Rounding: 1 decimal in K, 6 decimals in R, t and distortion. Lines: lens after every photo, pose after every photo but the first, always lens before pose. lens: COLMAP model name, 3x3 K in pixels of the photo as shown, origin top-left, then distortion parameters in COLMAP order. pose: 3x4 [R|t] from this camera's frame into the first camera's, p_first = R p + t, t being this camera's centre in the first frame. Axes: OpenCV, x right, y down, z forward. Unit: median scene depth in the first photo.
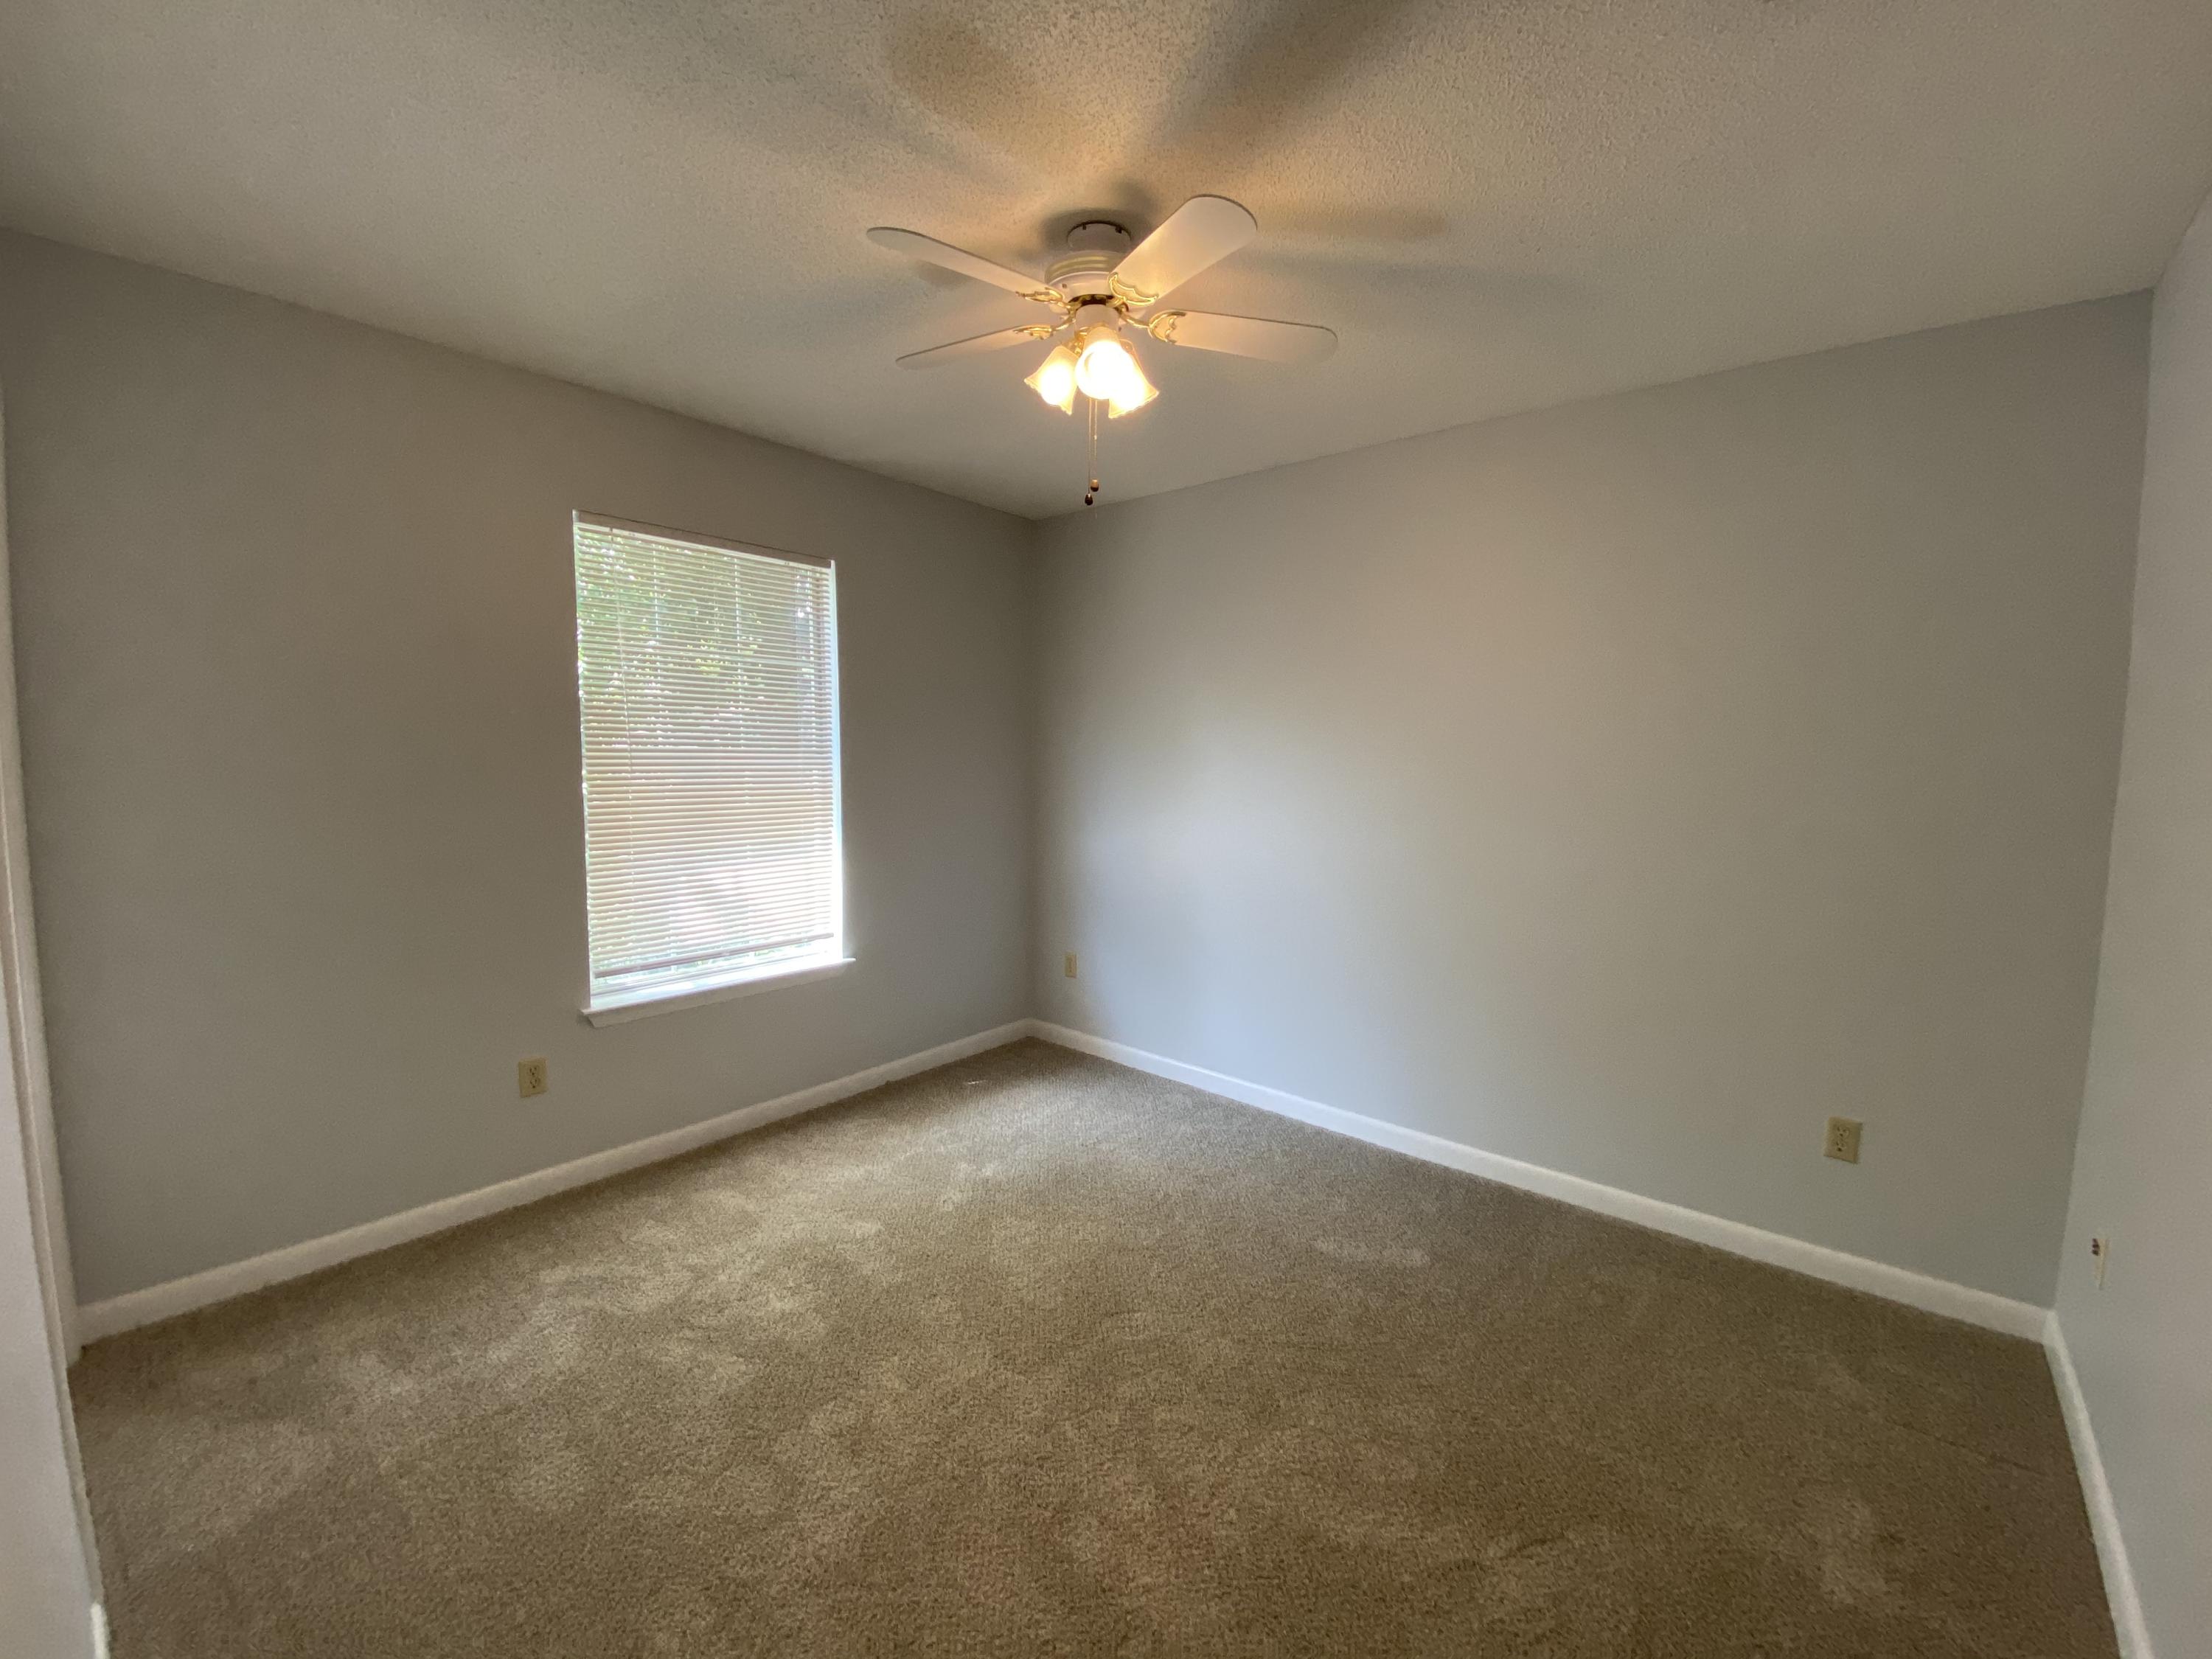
lens RADIAL K [[893.3, 0, 1106.0], [0, 893.3, 829.5], [0, 0, 1]] dist [0.024898, -0.021282]
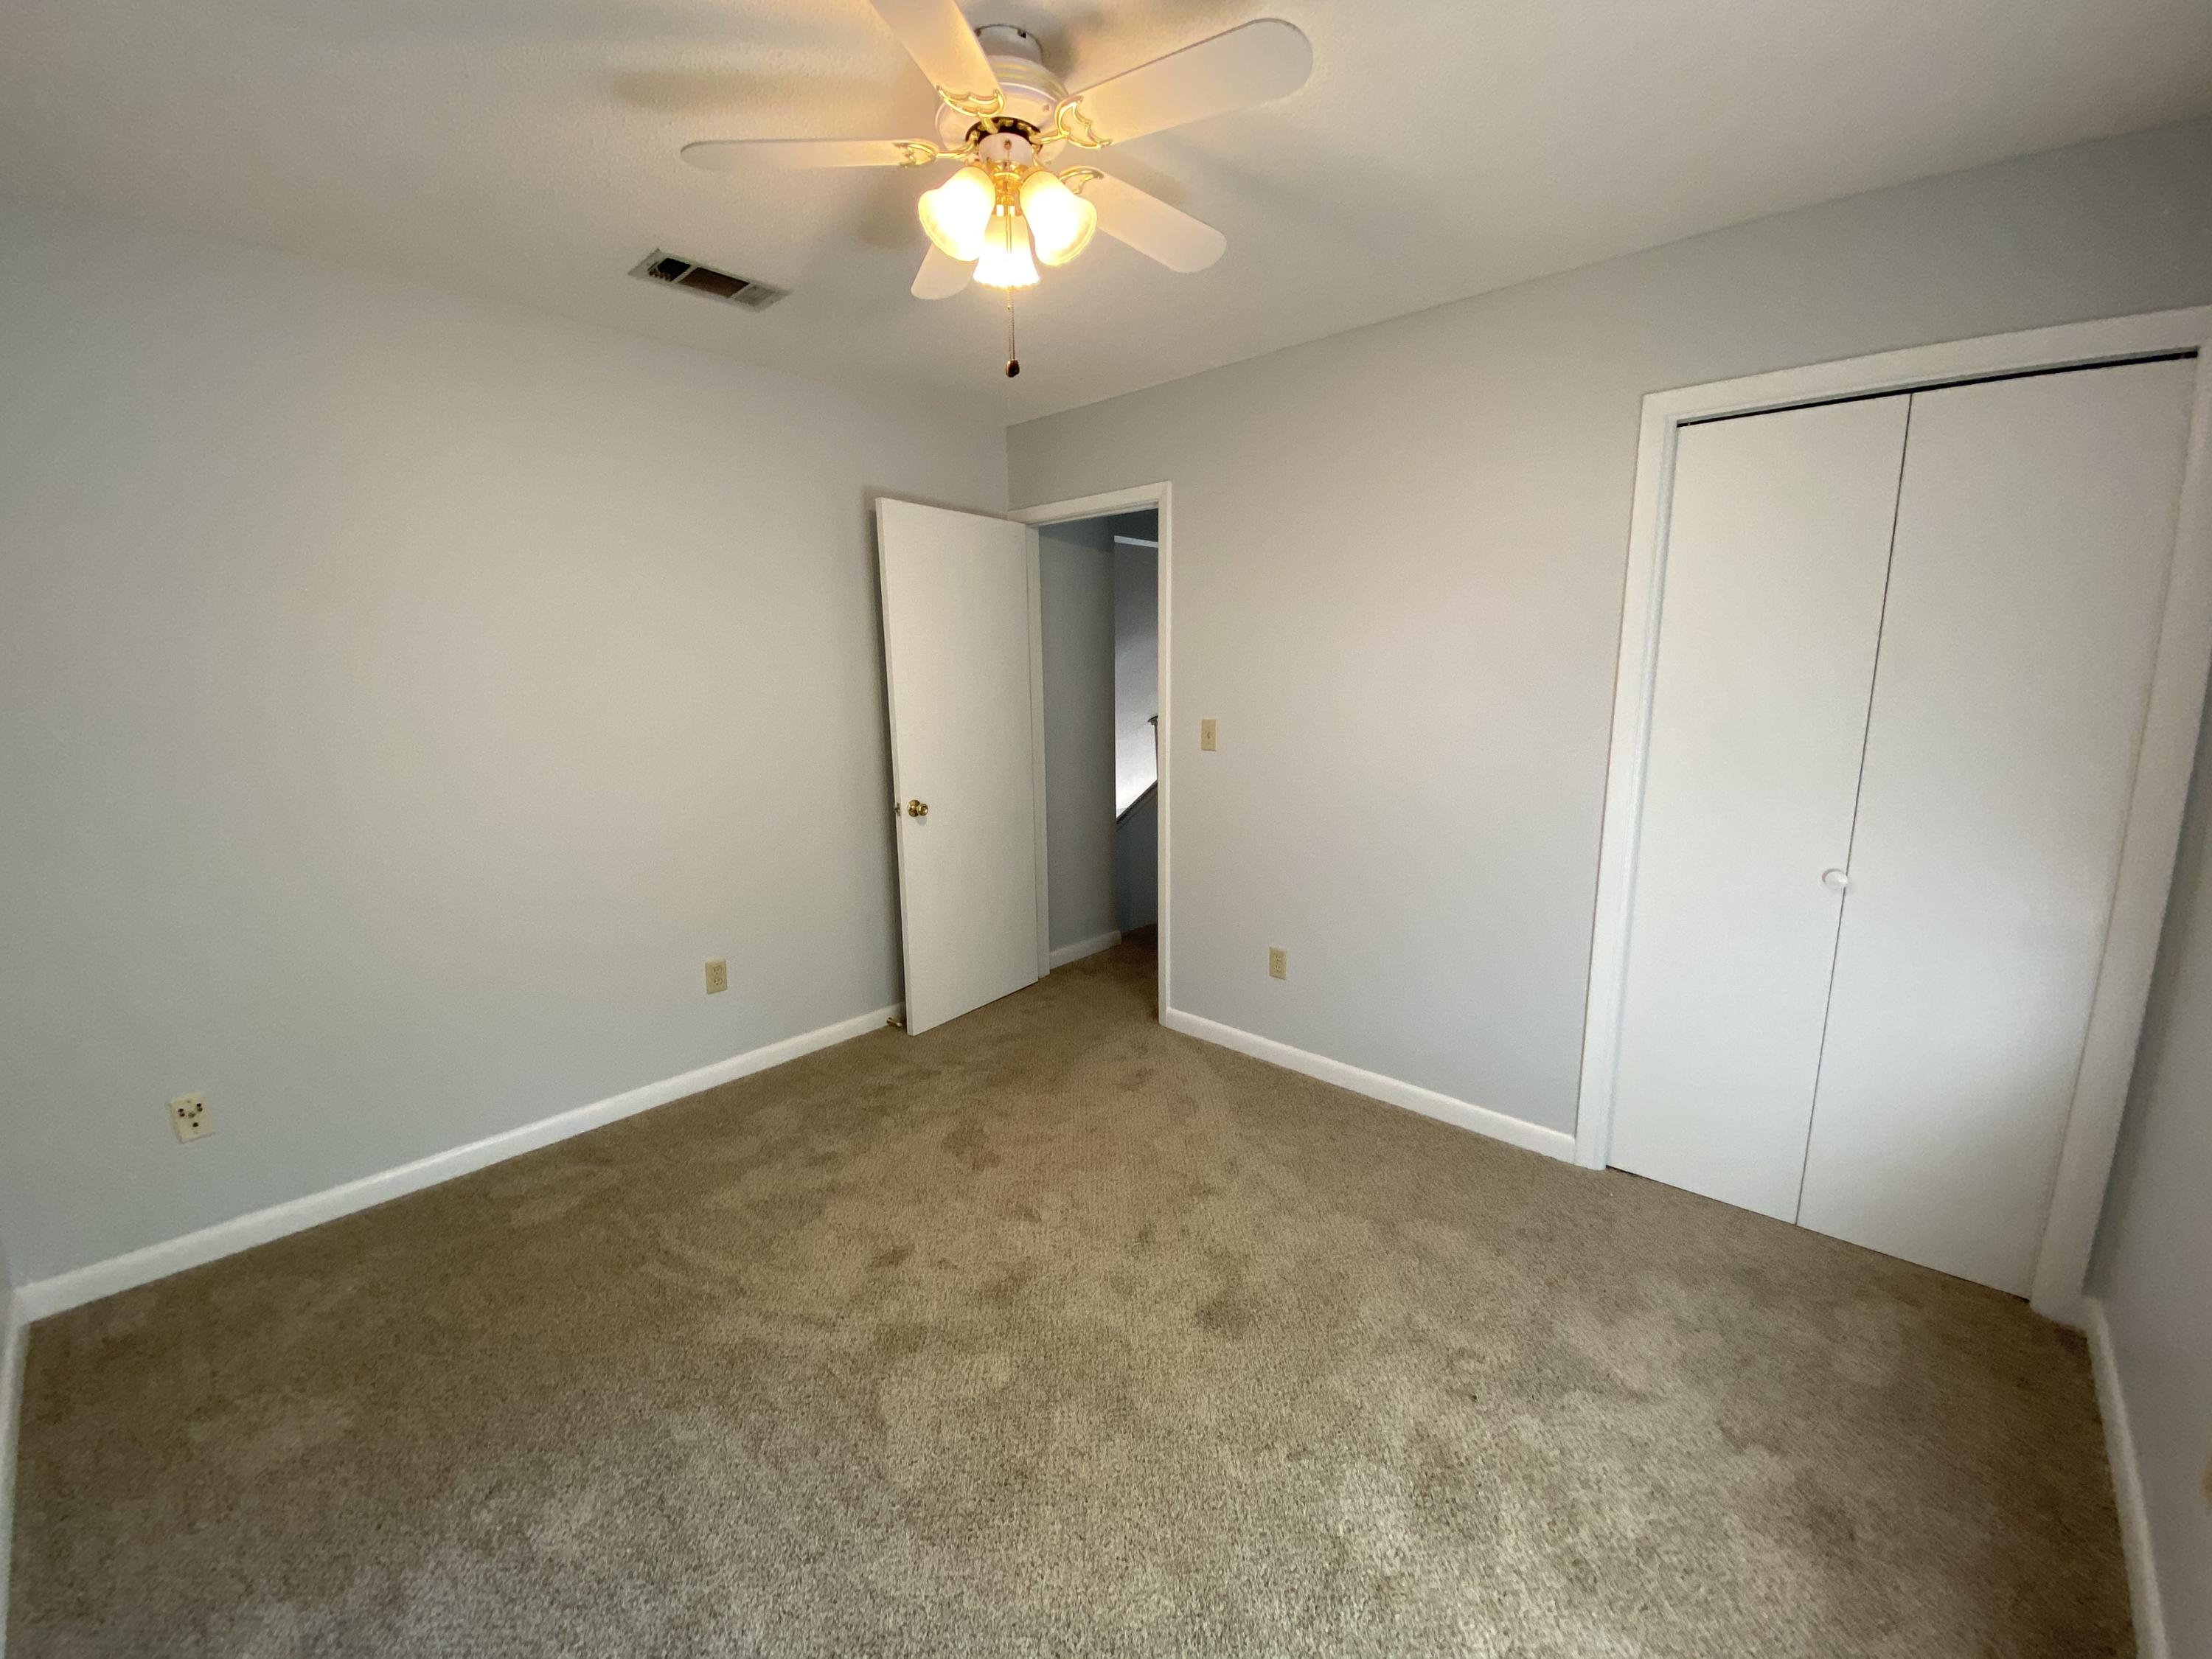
lens RADIAL K [[893.3, 0, 1106.0], [0, 893.3, 829.5], [0, 0, 1]] dist [0.024898, -0.021282]
pose [[-0.998968, -0.011276, 0.044005, -0.096000], [0.000367, 0.966668, 0.256032, -0.134663], [-0.045426, 0.255784, -0.965666, 1.306588]]
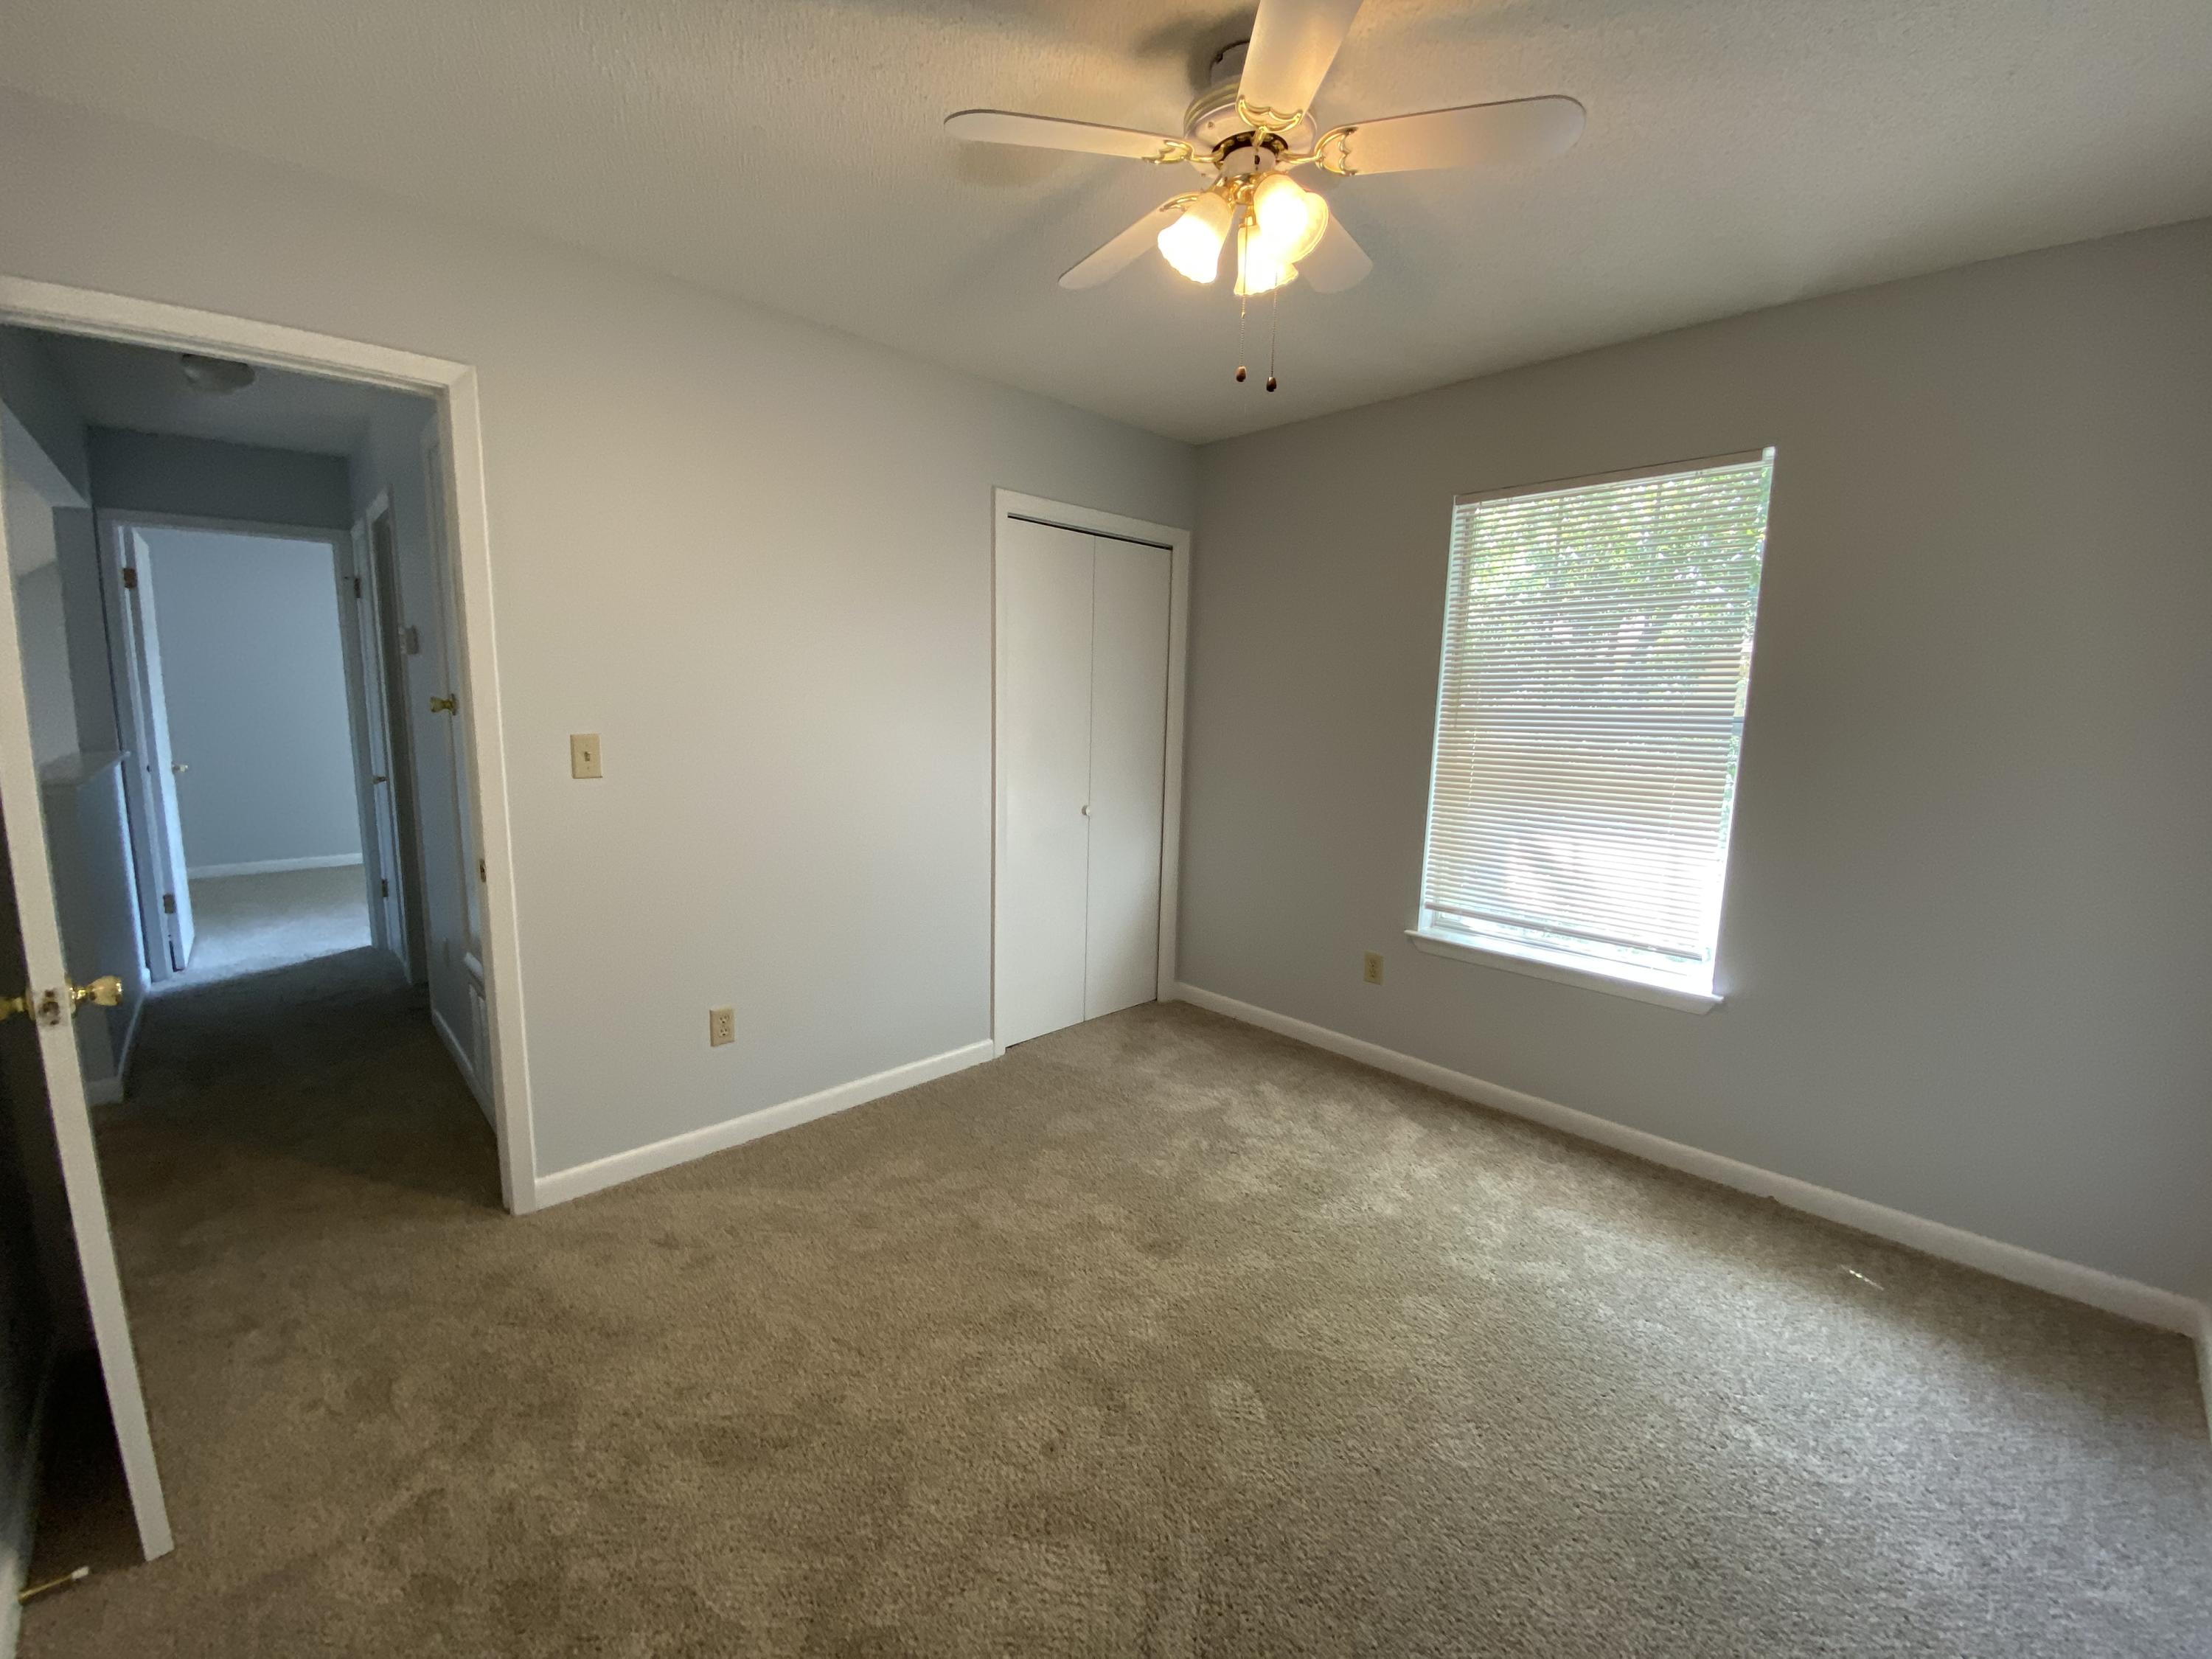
lens RADIAL K [[894.2, 0, 1102.8], [0, 894.2, 825.2], [0, 0, 1]] dist [0.050866, -0.039621]
pose [[-0.105939, 0.126664, -0.986272, 0.611606], [-0.103398, 0.985074, 0.137616, -0.057415], [0.988982, 0.116558, -0.091261, 0.690308]]
